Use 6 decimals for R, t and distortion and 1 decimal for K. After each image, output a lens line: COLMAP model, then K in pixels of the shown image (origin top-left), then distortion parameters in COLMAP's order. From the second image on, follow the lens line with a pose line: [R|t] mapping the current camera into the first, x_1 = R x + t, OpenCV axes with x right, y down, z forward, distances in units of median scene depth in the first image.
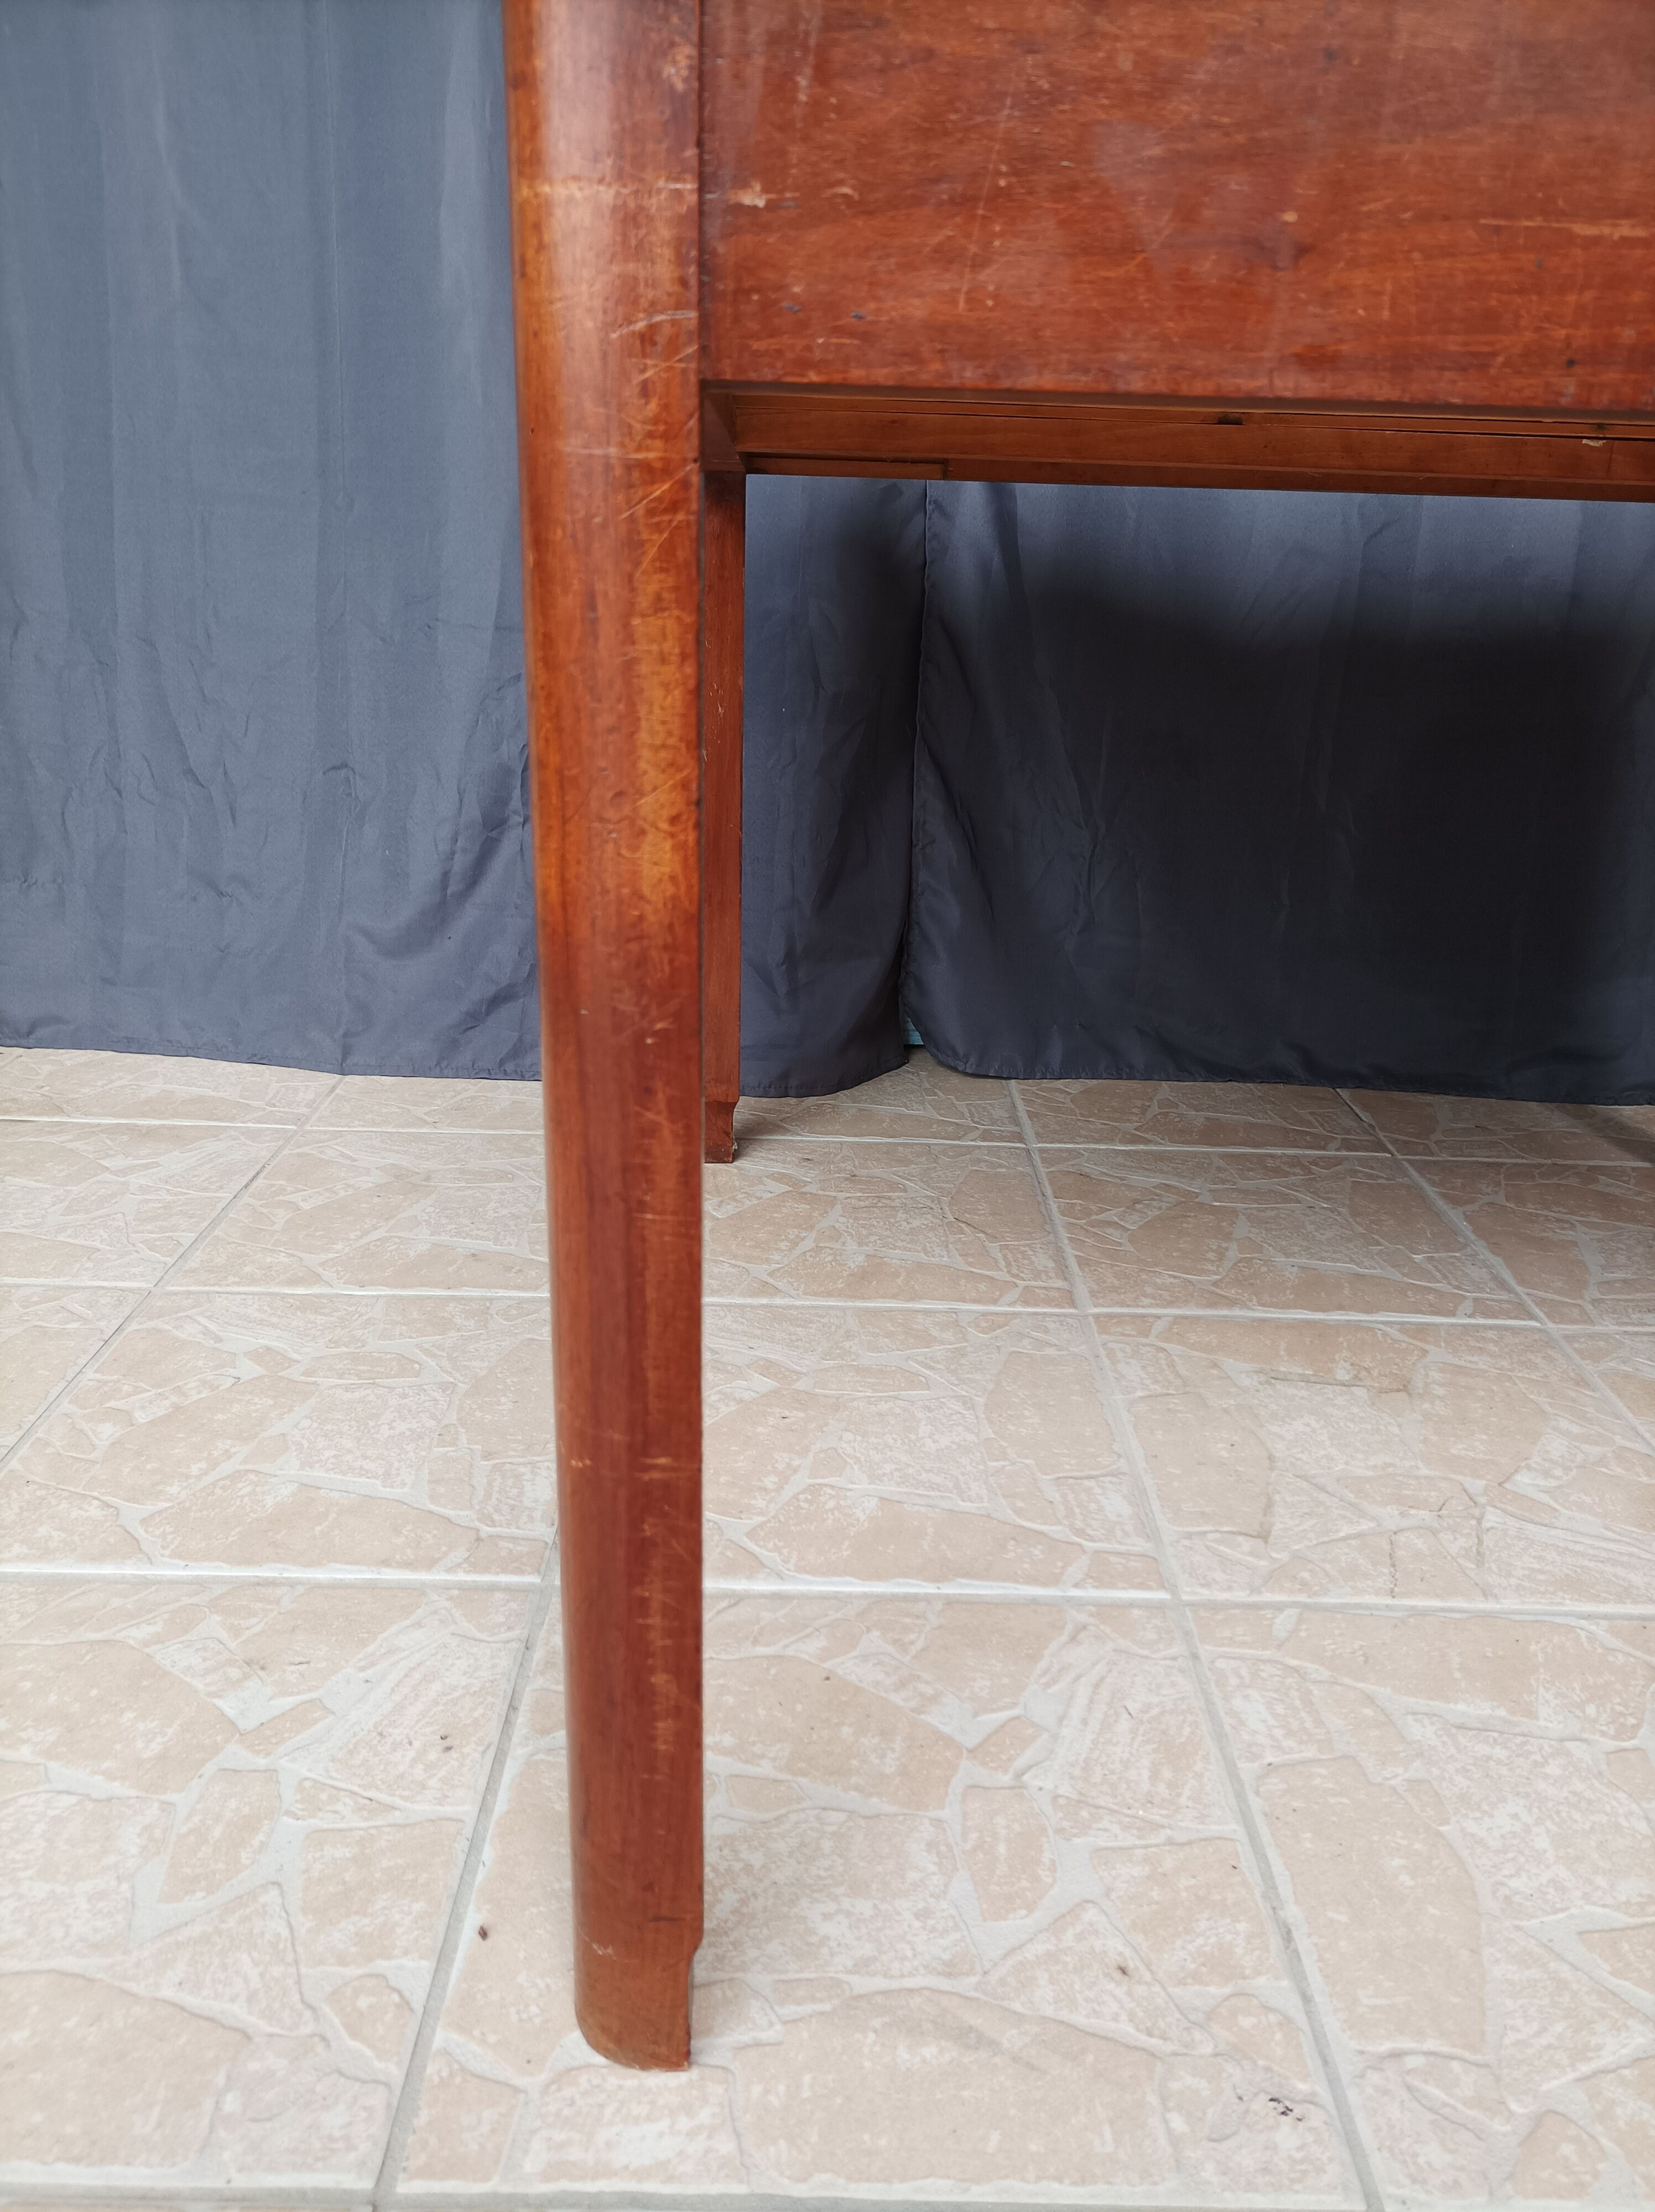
lens RADIAL K [[1673.9, 0, 819.2], [0, 1673.9, 1060.7], [0, 0, 1]] dist [0.022757, -0.018162]
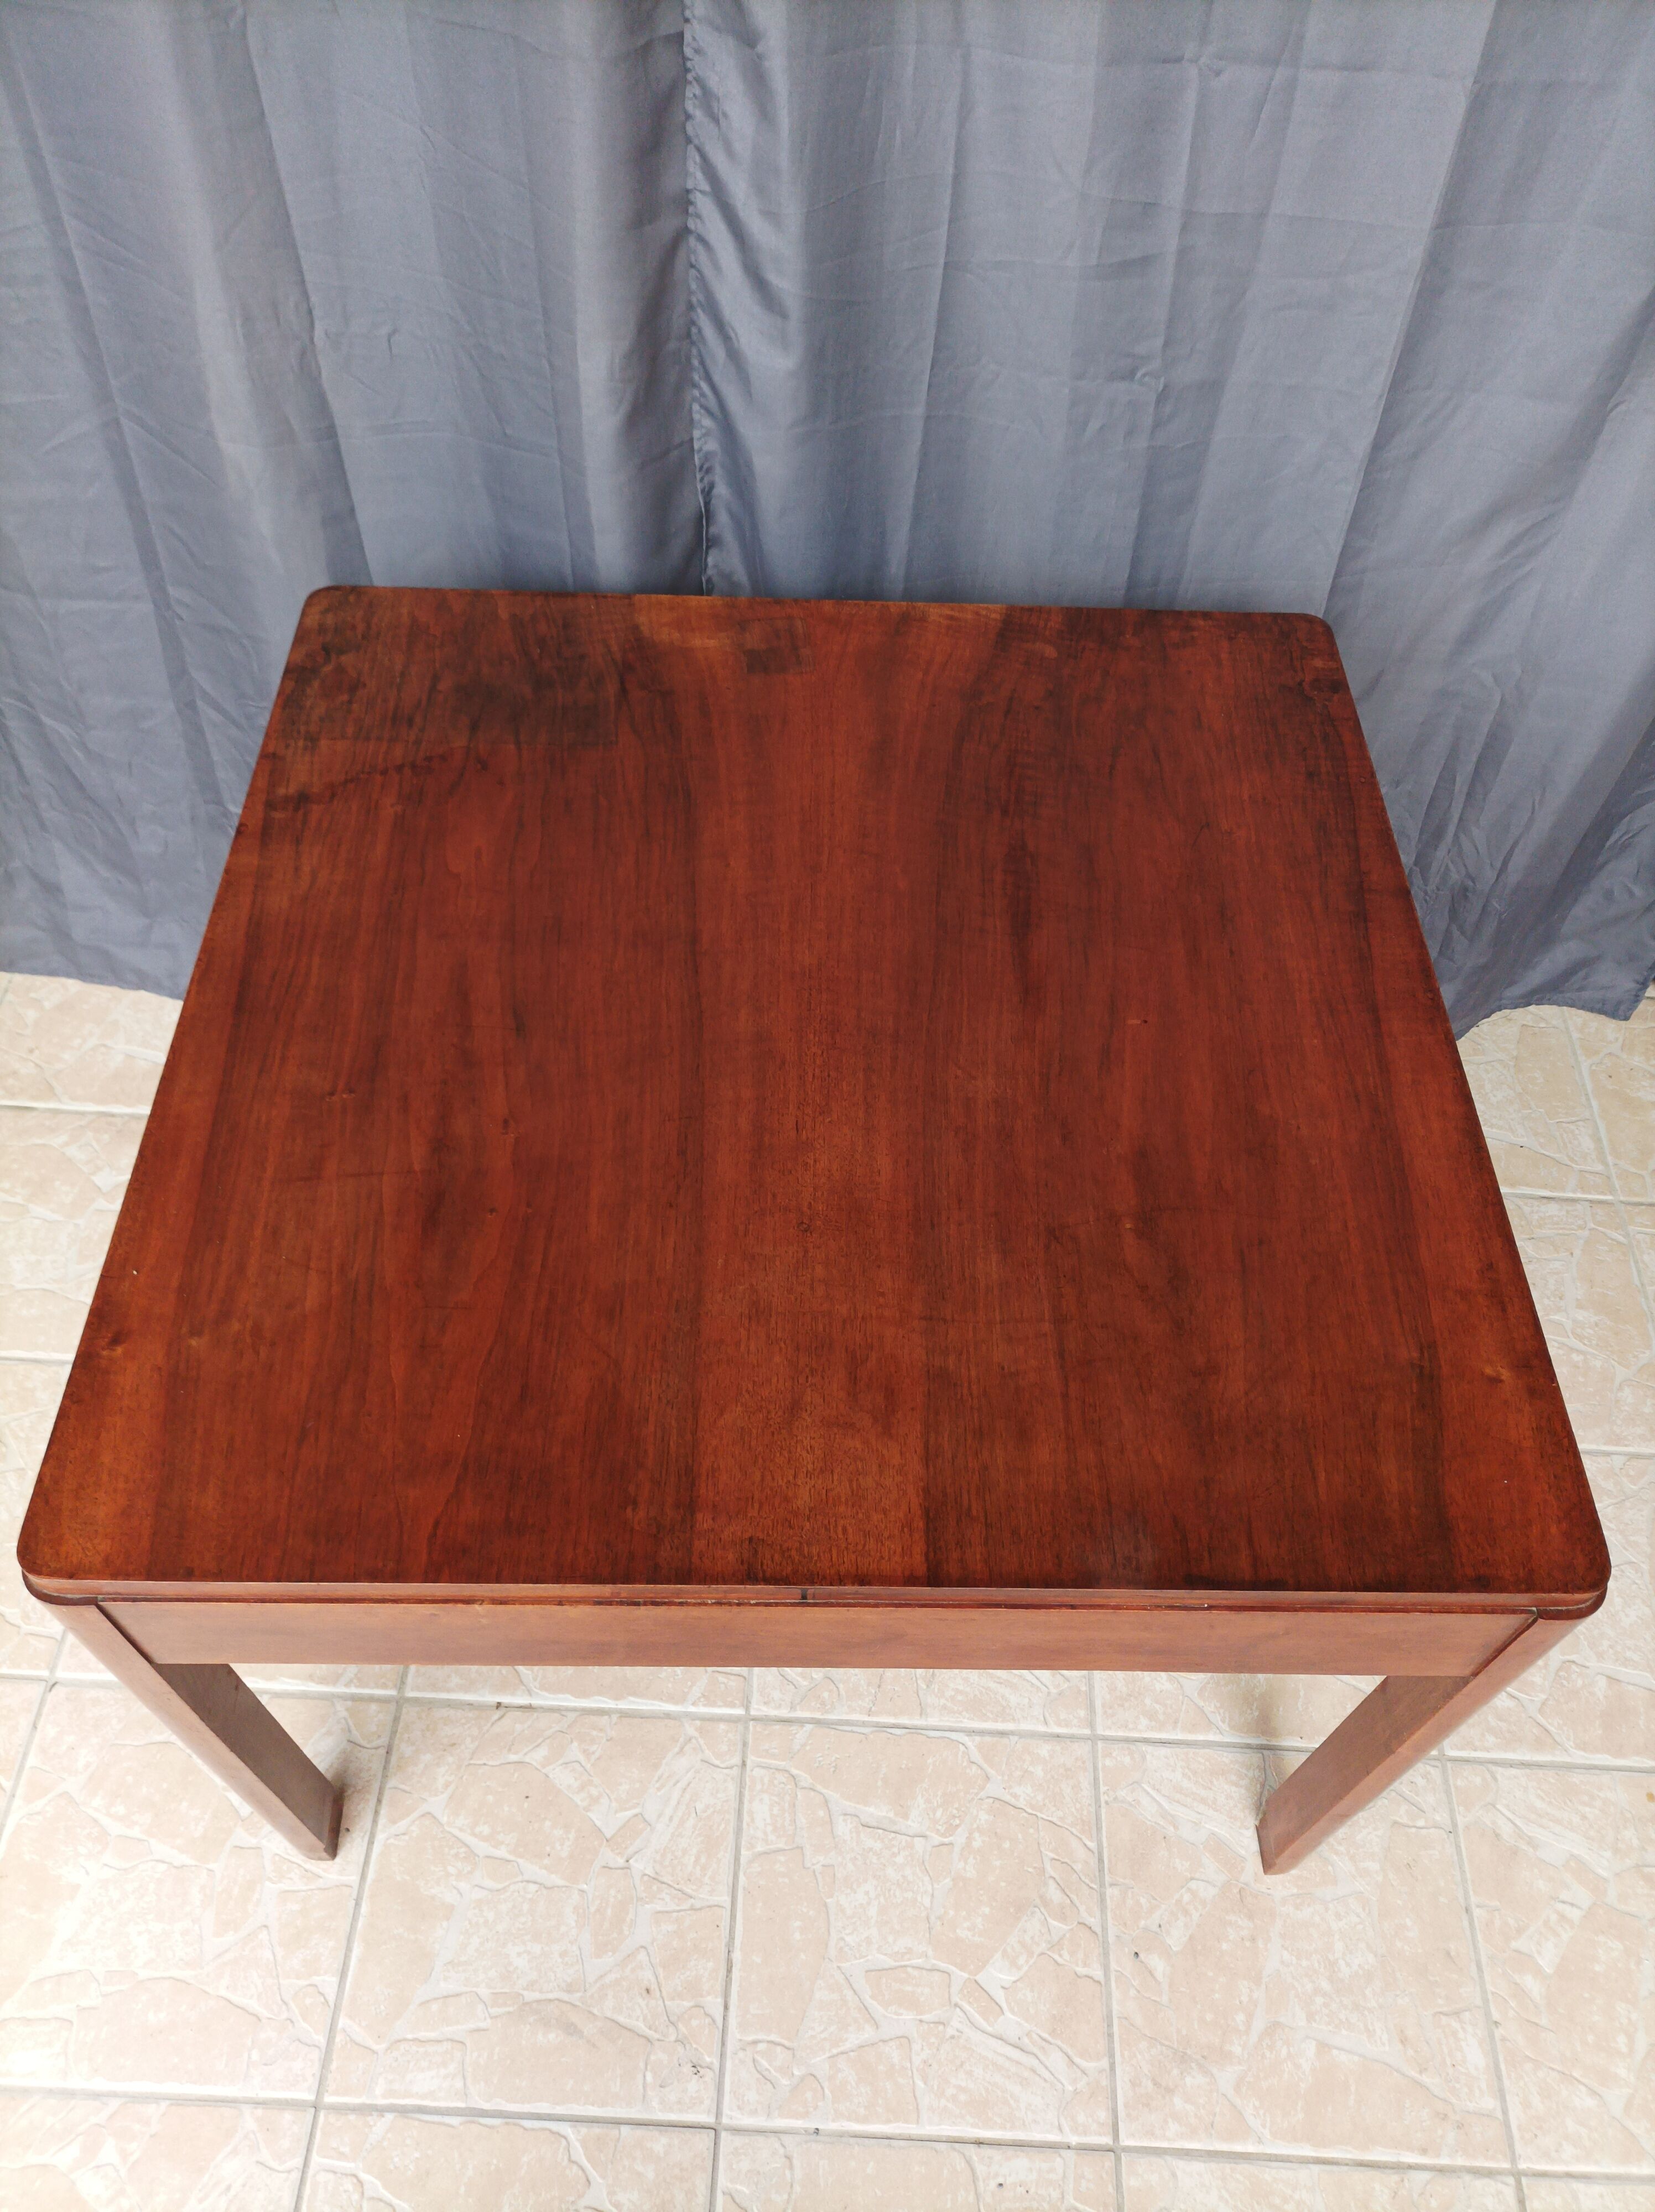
lens RADIAL K [[1673.9, 0, 819.8], [0, 1673.9, 1125.8], [0, 0, 1]] dist [0.022757, -0.018162]
pose [[0.999091, 0.034375, -0.025205, 0.323193], [-0.013557, 0.816872, 0.576660, -1.276982], [0.040412, -0.575794, 0.816595, -0.111726]]
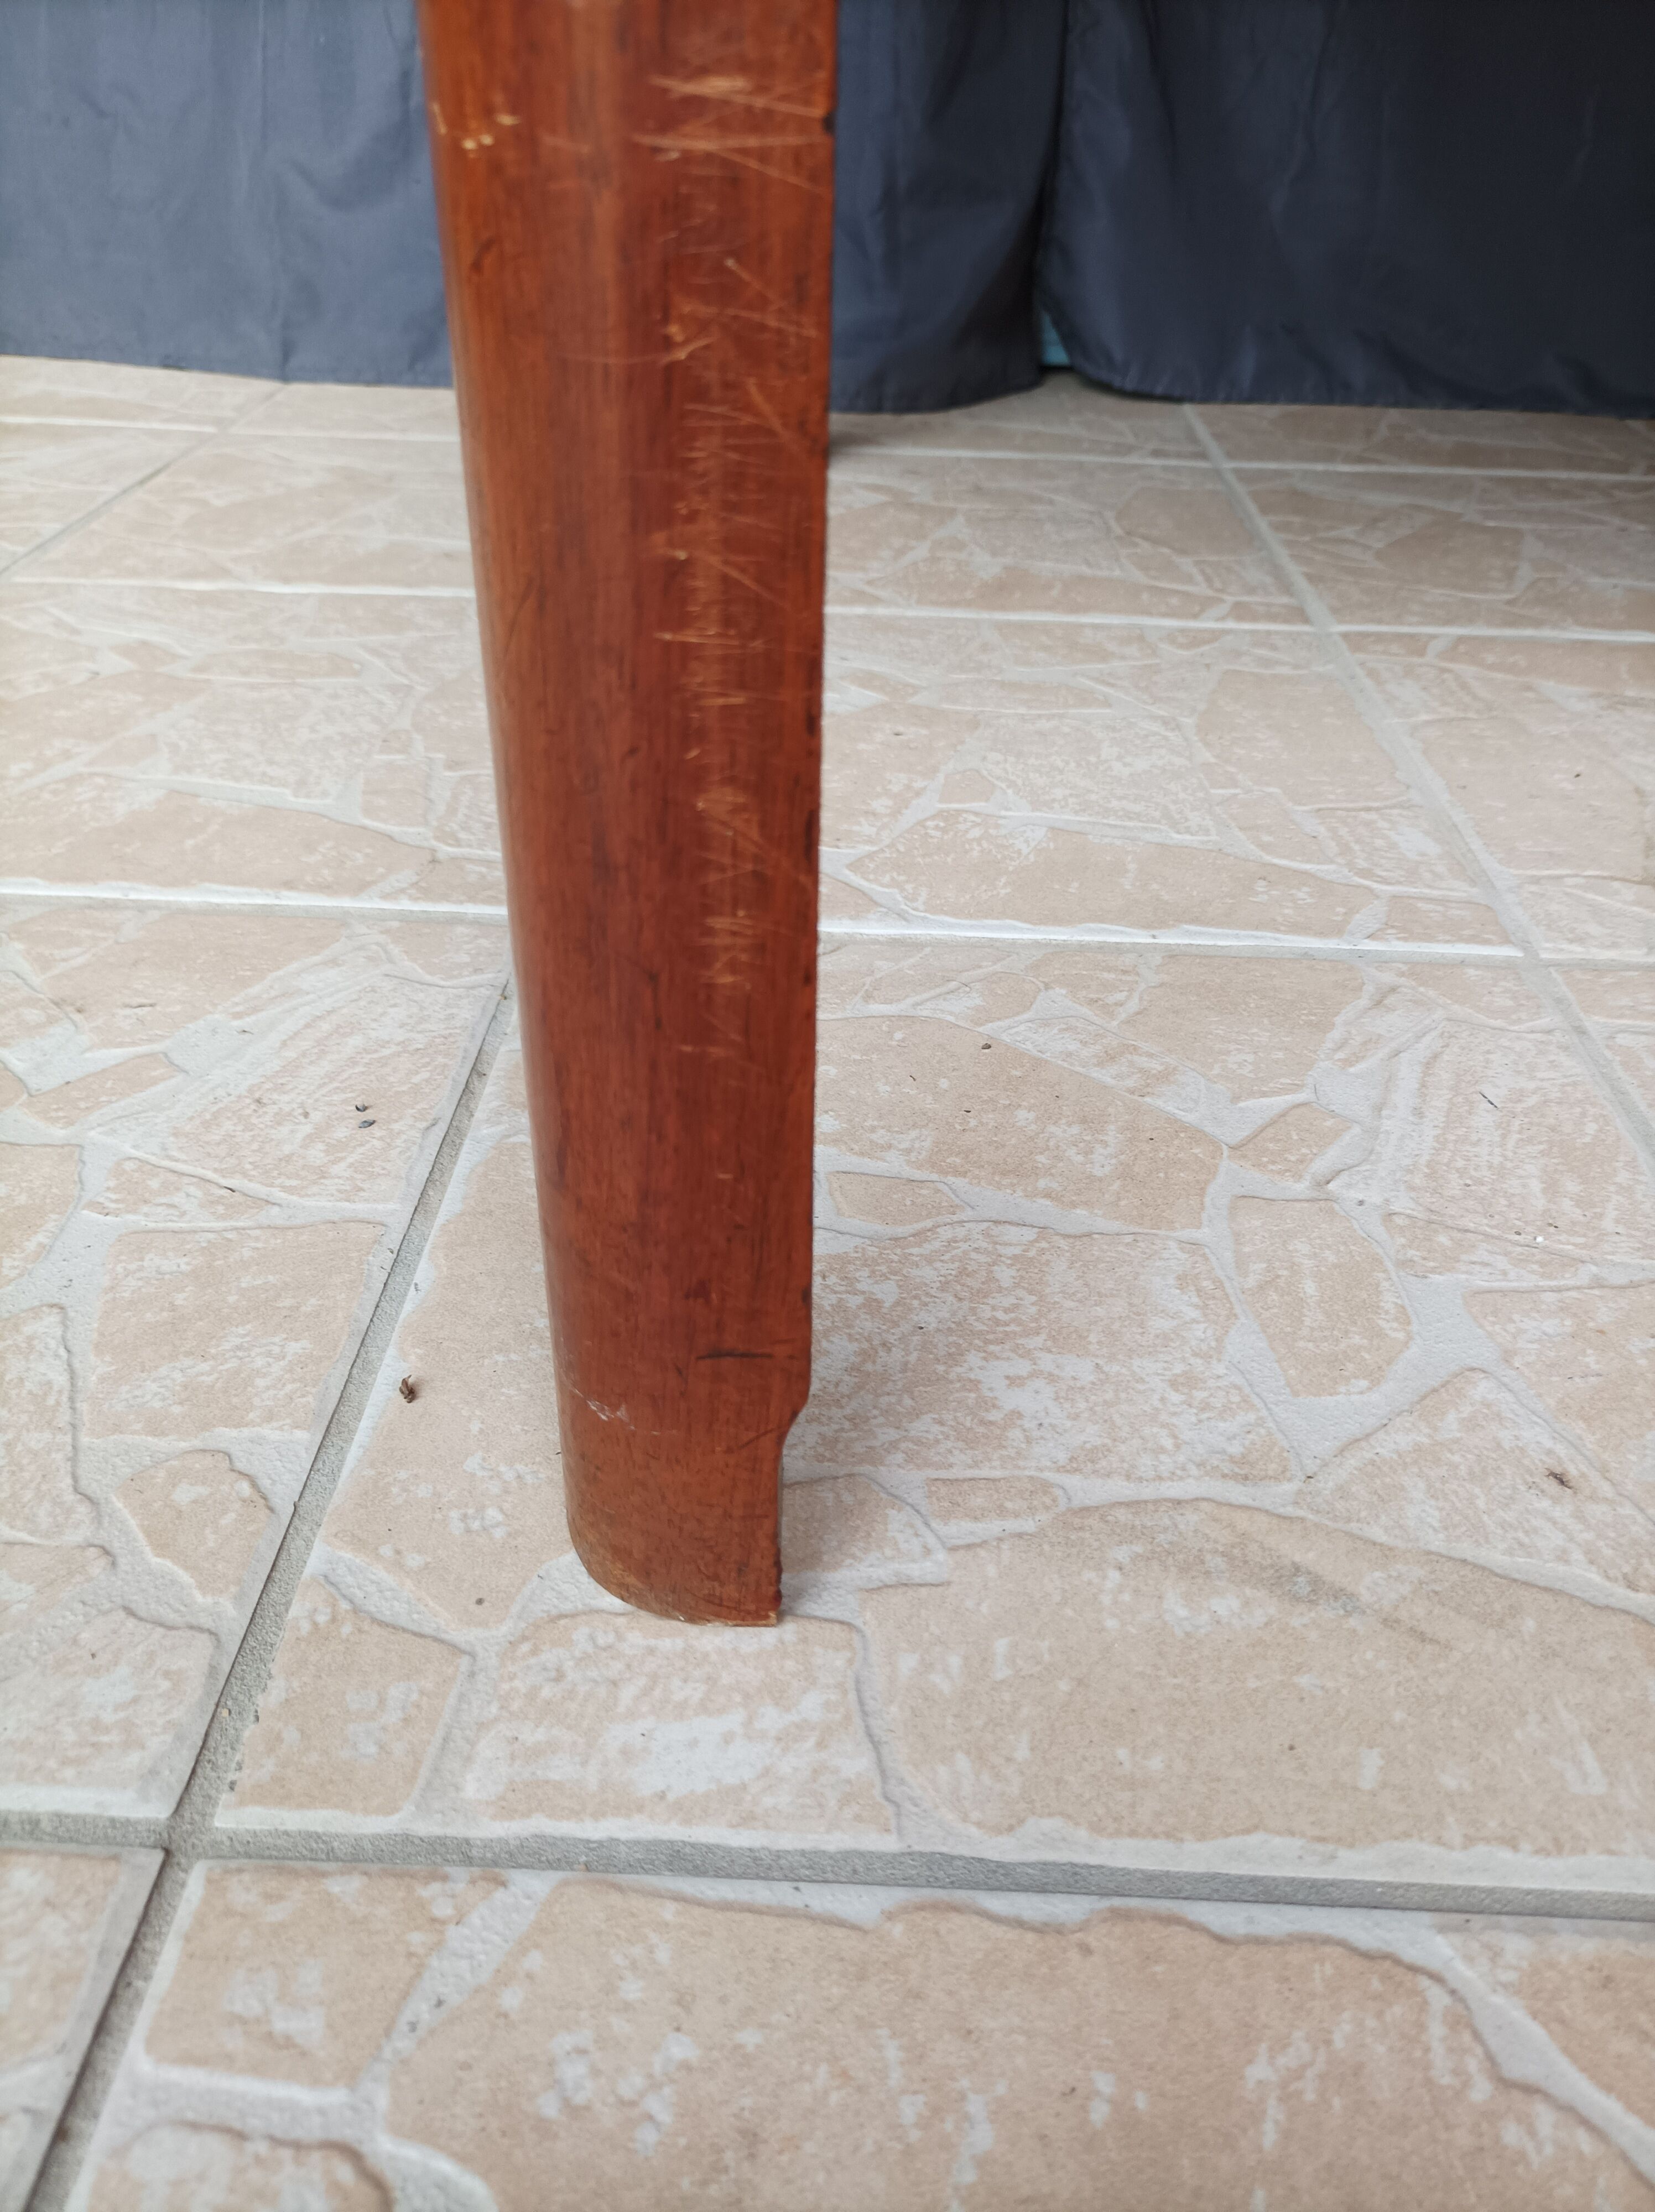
lens RADIAL K [[1673.9, 0, 817.1], [0, 1673.9, 1129.1], [0, 0, 1]] dist [0.022757, -0.018162]
pose [[0.999382, 0.019443, -0.029277, -0.037056], [-0.010182, 0.957485, 0.288303, 0.209049], [0.033638, -0.287826, 0.957092, 0.379217]]
